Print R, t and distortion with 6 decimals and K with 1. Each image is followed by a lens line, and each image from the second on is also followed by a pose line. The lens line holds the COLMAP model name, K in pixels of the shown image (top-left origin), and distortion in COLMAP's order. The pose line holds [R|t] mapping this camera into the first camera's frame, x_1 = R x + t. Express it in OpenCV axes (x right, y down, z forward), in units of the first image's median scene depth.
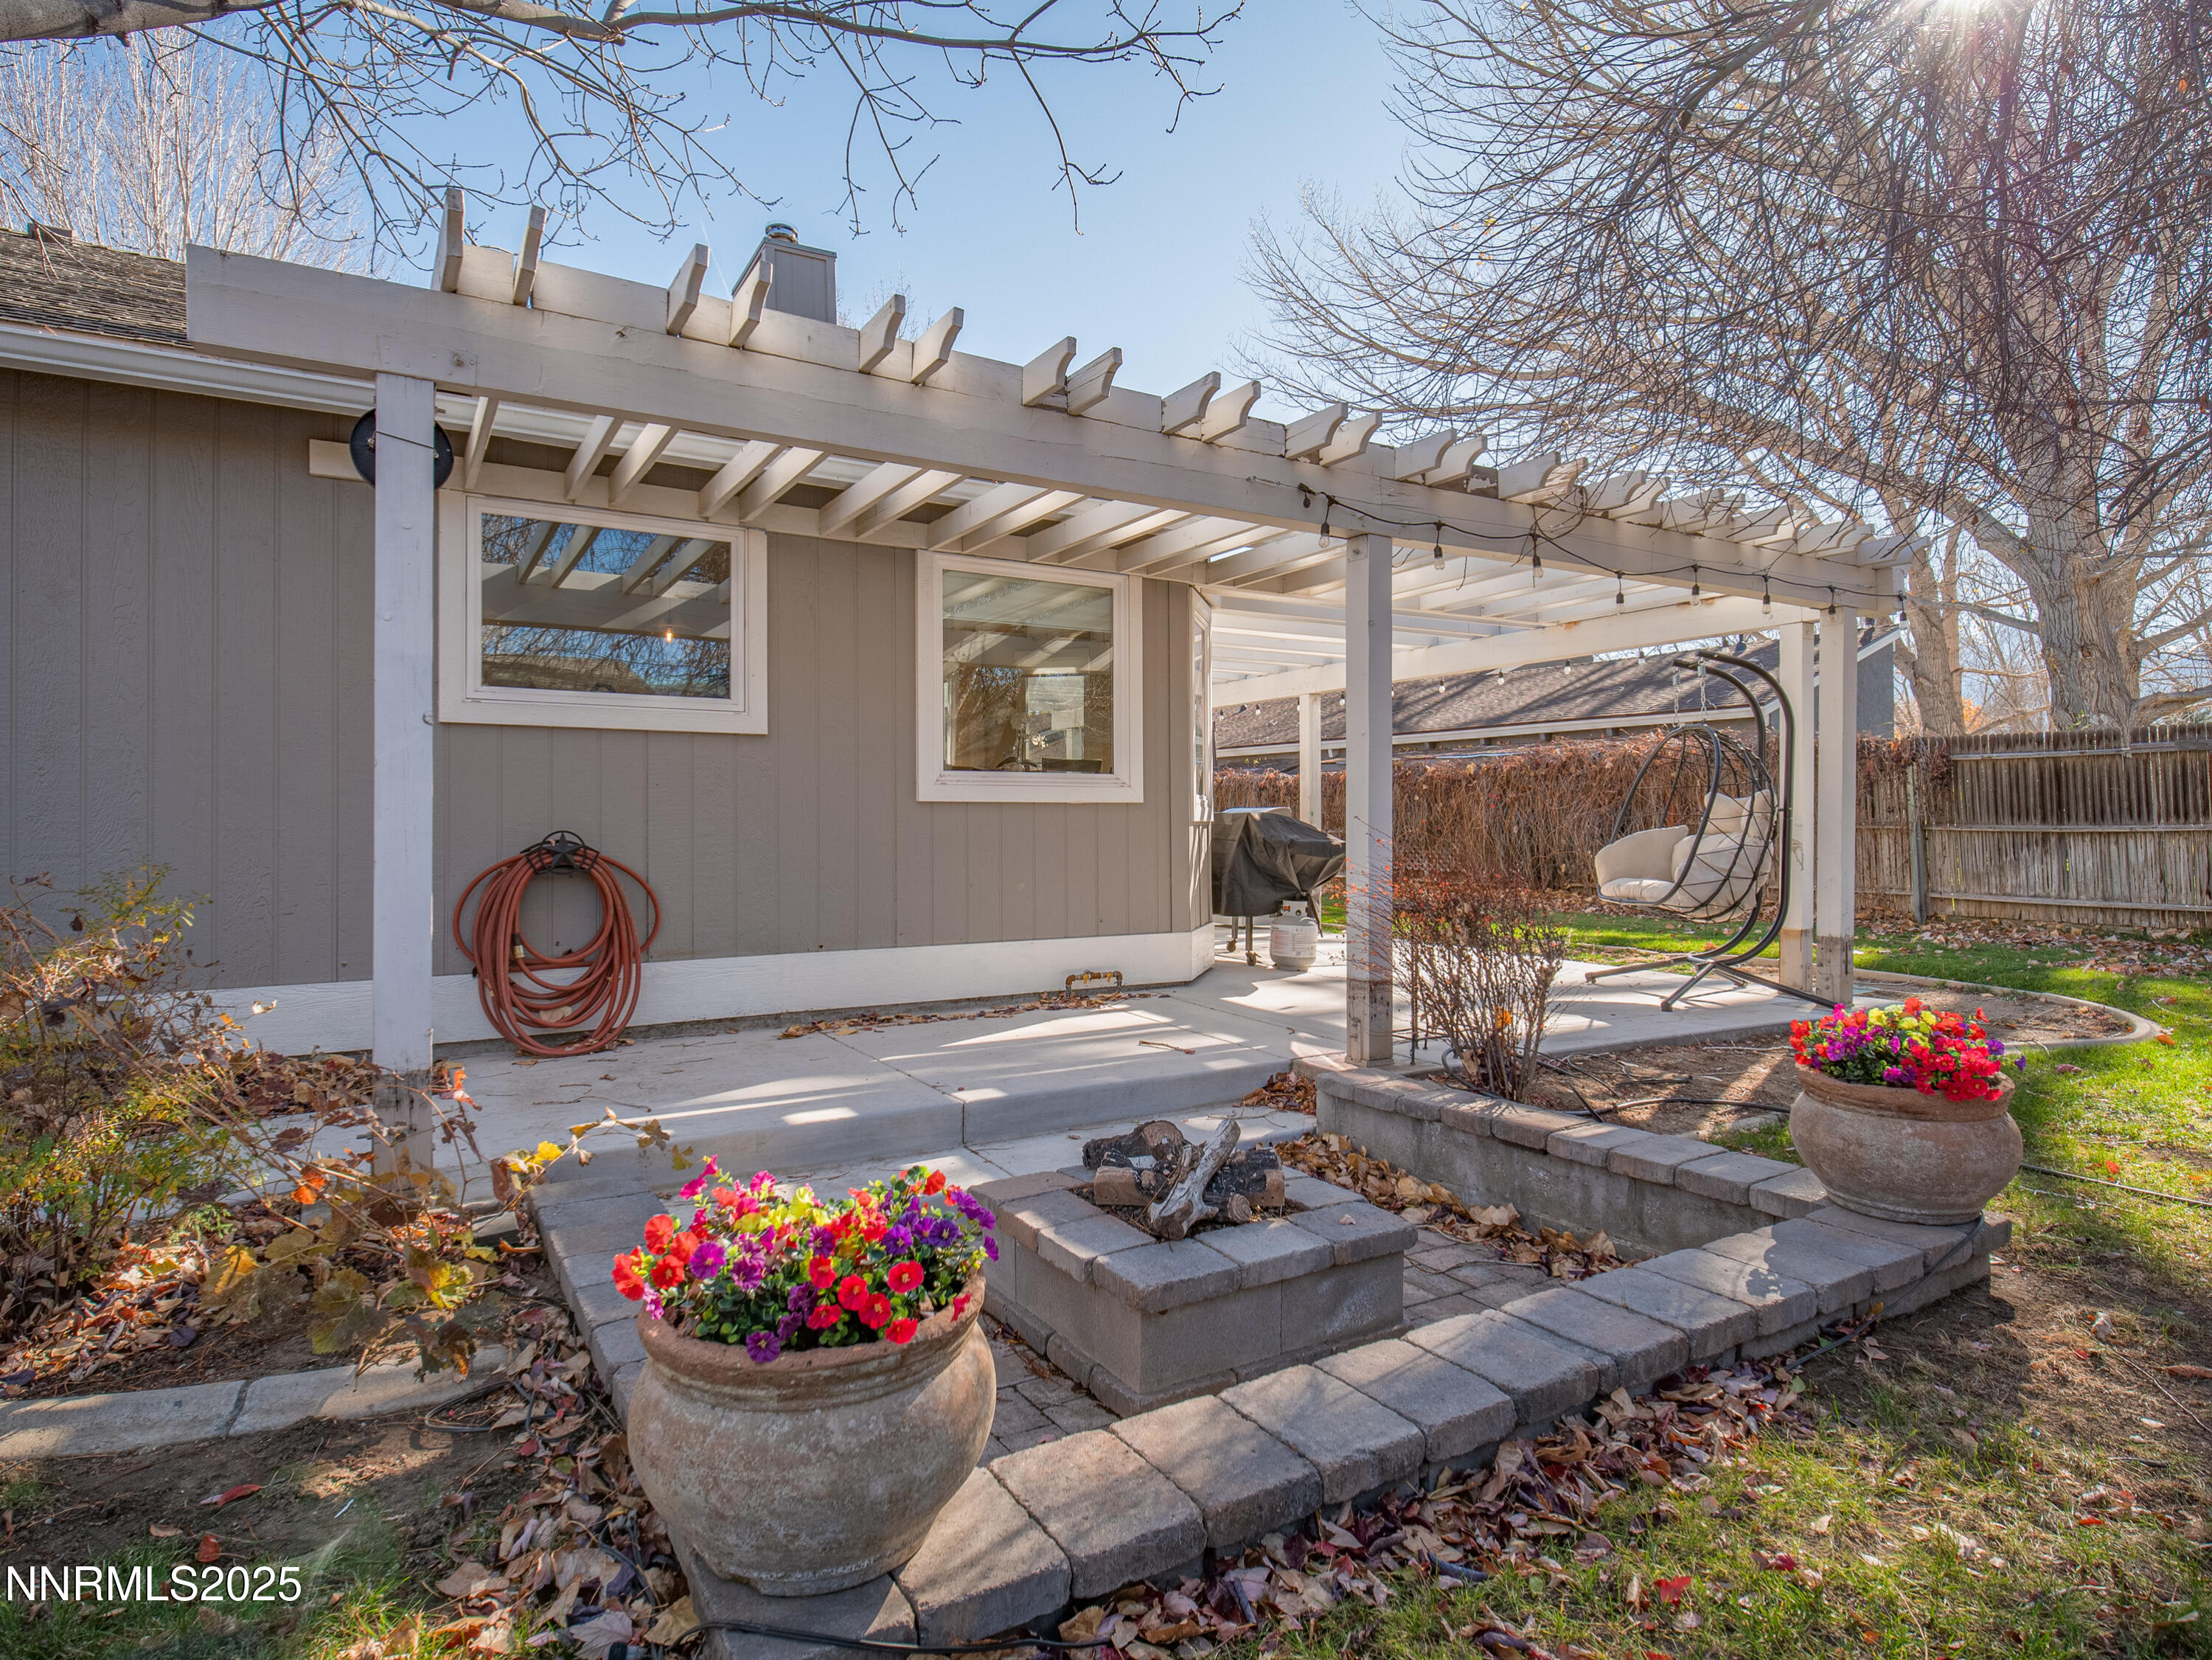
lens RADIAL K [[1220.9, 0, 1095.0], [0, 1220.9, 822.7], [0, 0, 1]] dist [0.000615, -0.000279]
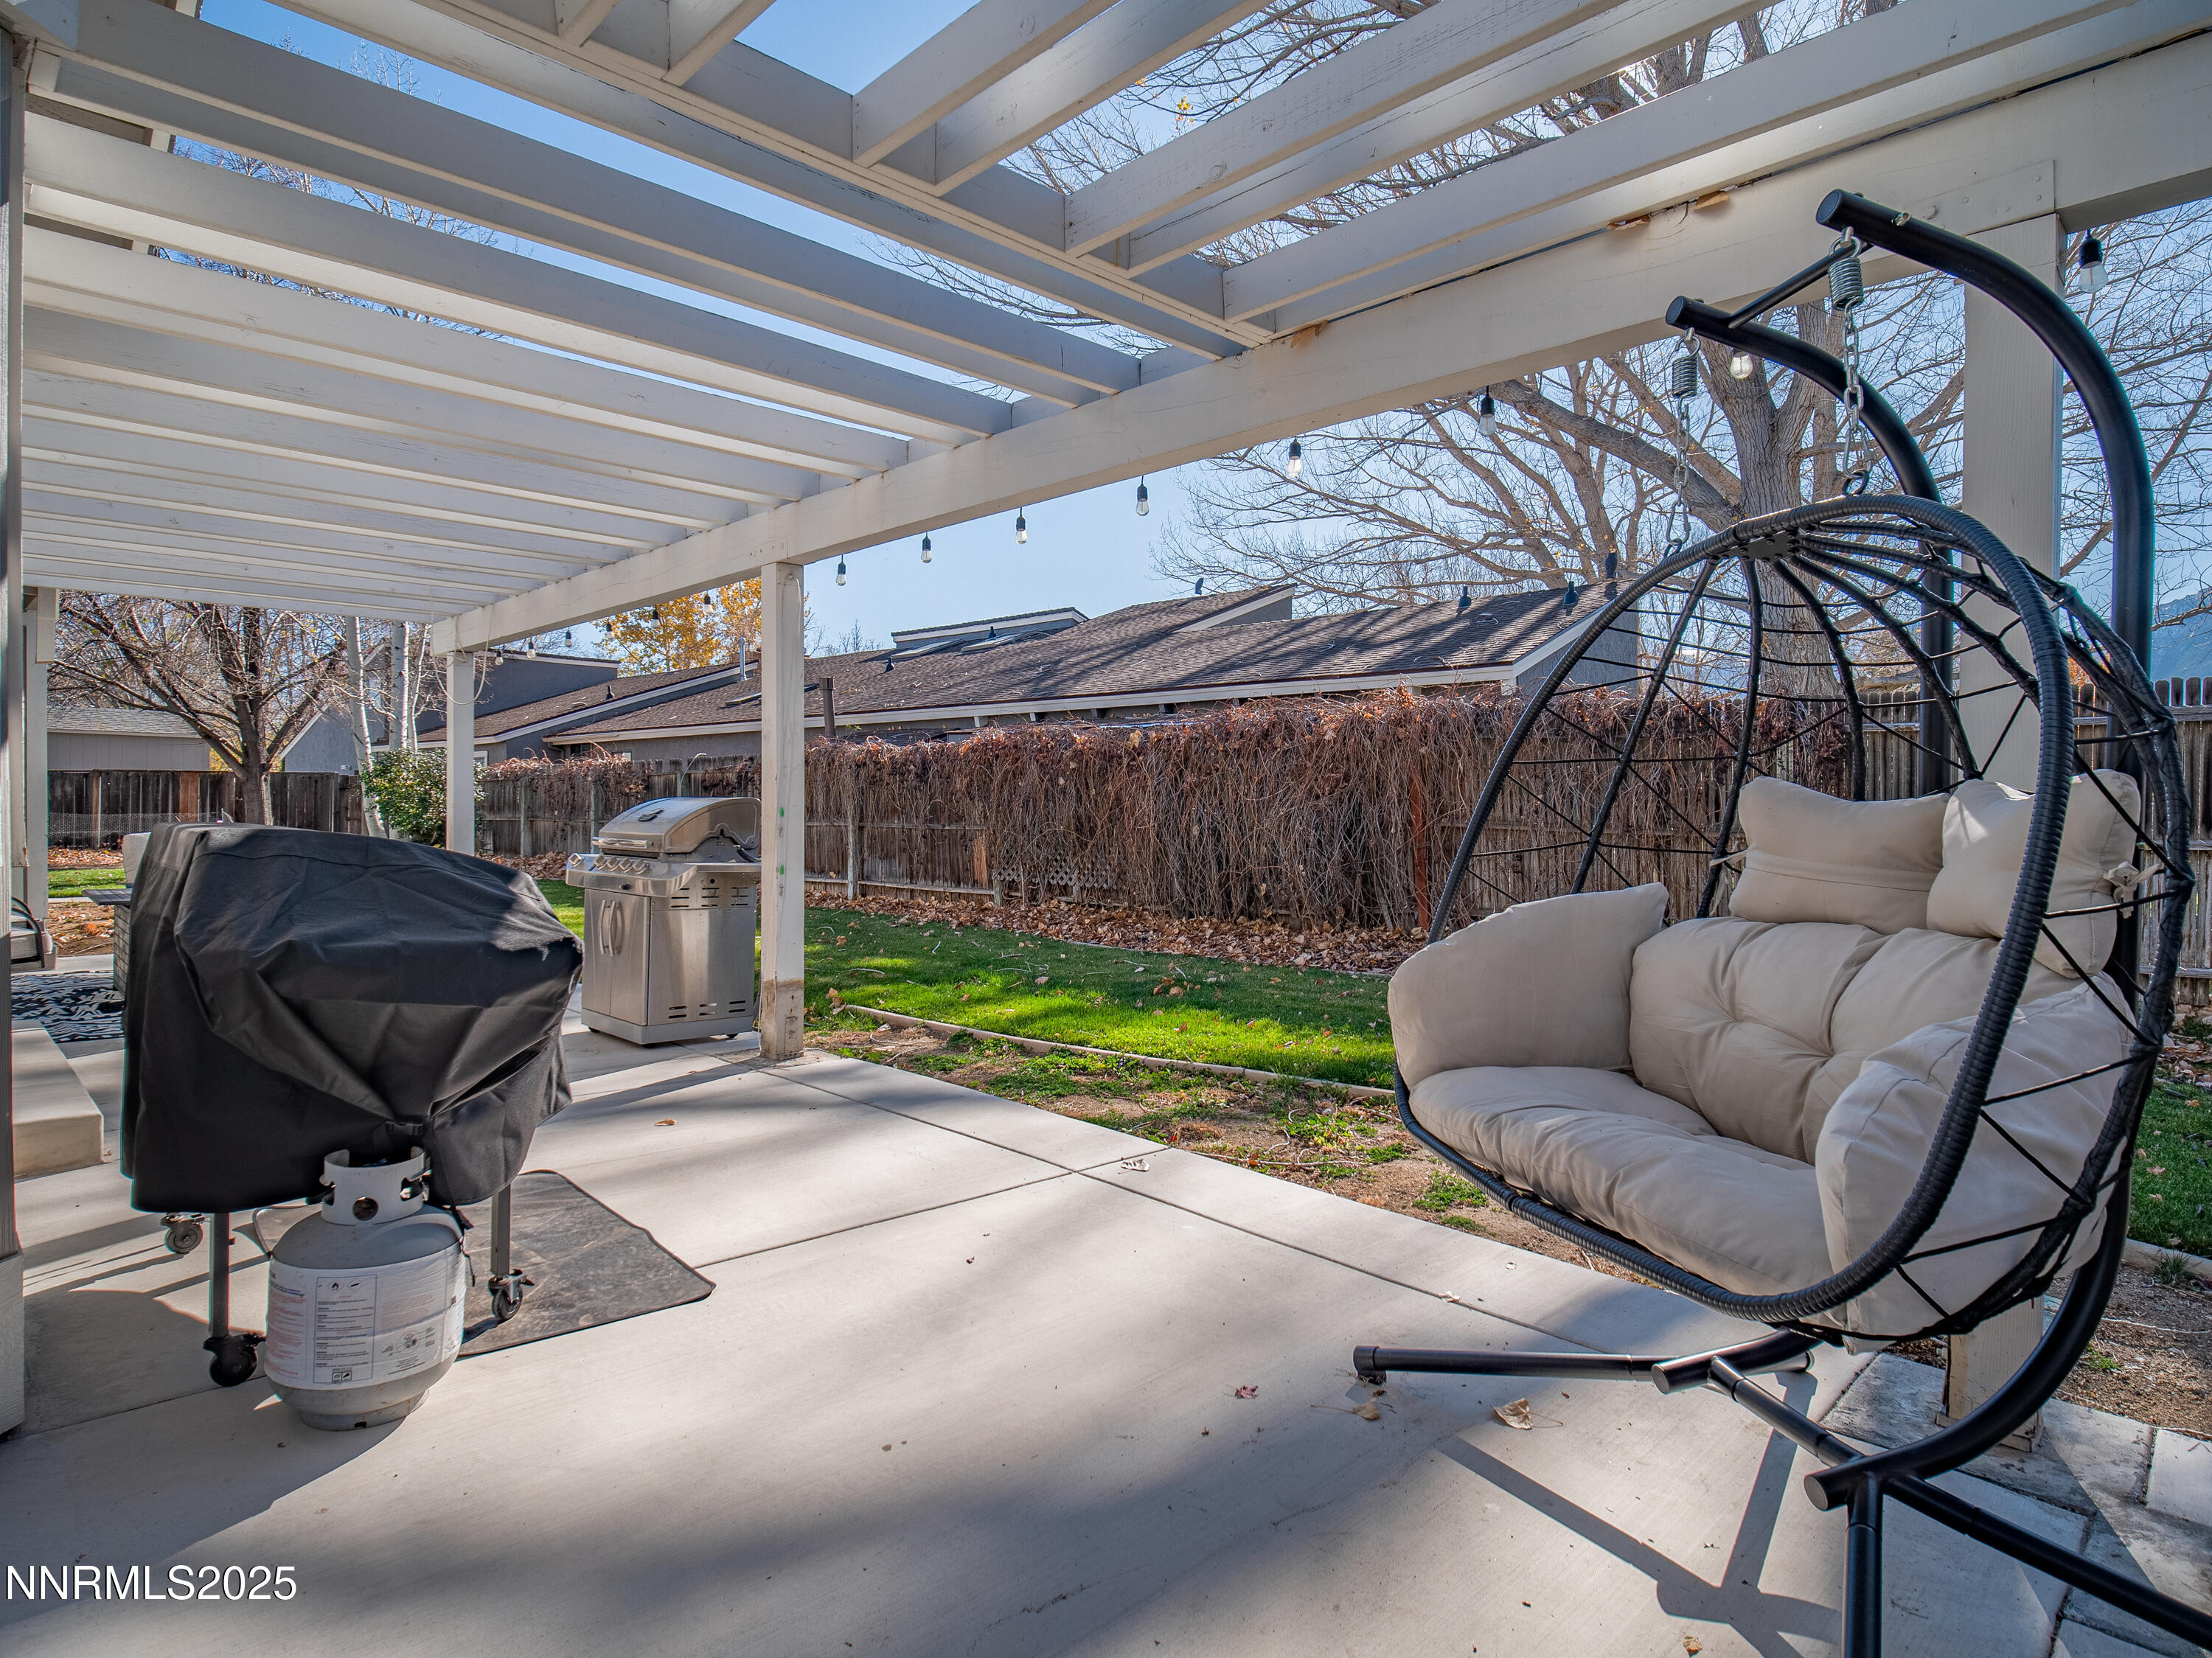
lens RADIAL K [[1220.8, 0, 1095.0], [0, 1220.8, 821.7], [0, 0, 1]] dist [0.000615, -0.000279]
pose [[0.972203, 0.004428, 0.234098, 0.135236], [-0.008156, 0.999855, 0.014961, -0.008773], [-0.233998, -0.016454, 0.972098, 0.366230]]
